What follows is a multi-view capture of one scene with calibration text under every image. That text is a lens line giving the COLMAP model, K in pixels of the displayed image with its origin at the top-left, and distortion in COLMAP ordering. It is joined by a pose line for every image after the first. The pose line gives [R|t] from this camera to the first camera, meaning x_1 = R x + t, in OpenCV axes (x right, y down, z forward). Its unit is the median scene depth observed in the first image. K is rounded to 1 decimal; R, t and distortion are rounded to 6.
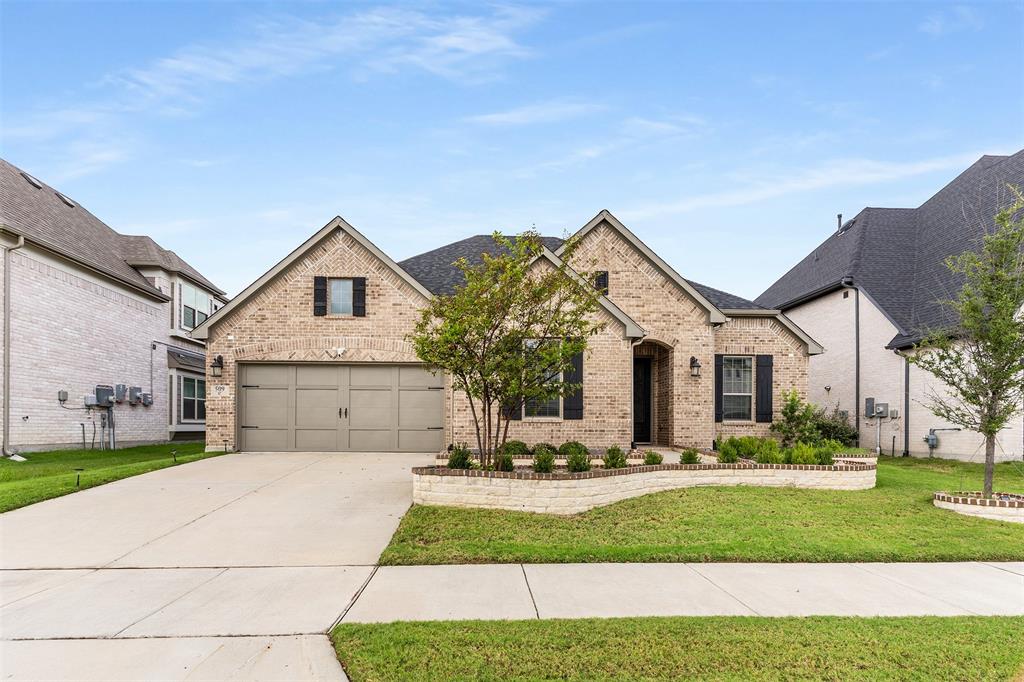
lens RADIAL K [[482.7, 0, 512.0], [0, 482.7, 341.0], [0, 0, 1]] dist [0.000472, -0.000025]
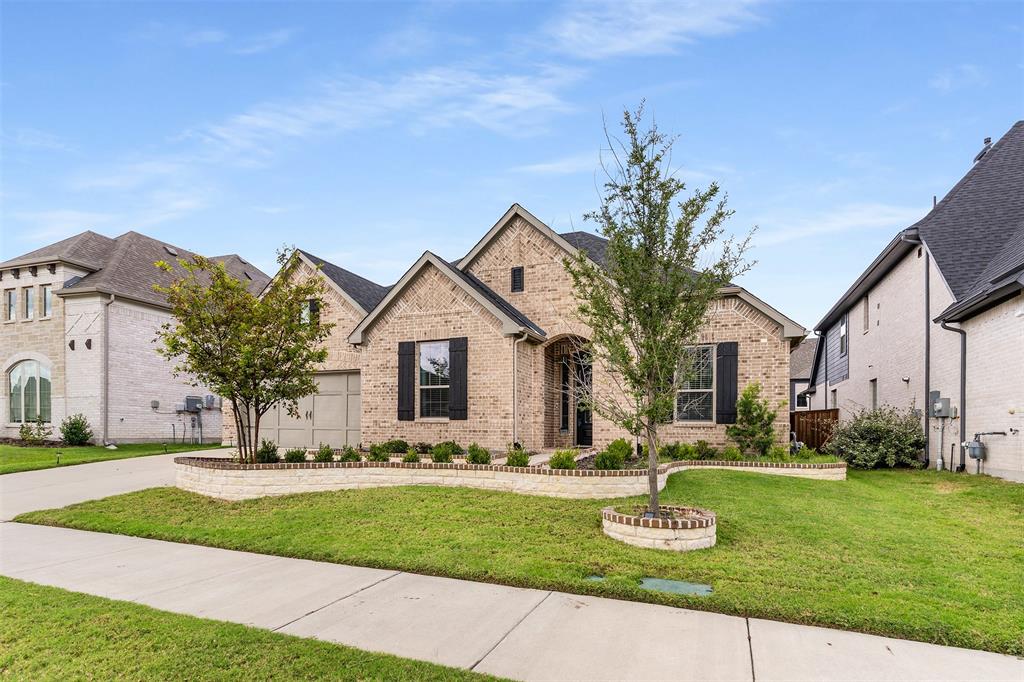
lens RADIAL K [[490.0, 0, 512.0], [0, 490.0, 341.0], [0, 0, 1]] dist [-0.000342, 0.000006]
pose [[0.920657, -0.064484, -0.385009, 0.581723], [0.061509, 0.997905, -0.020052, 0.023789], [0.385496, -0.005220, 0.922695, 0.093761]]
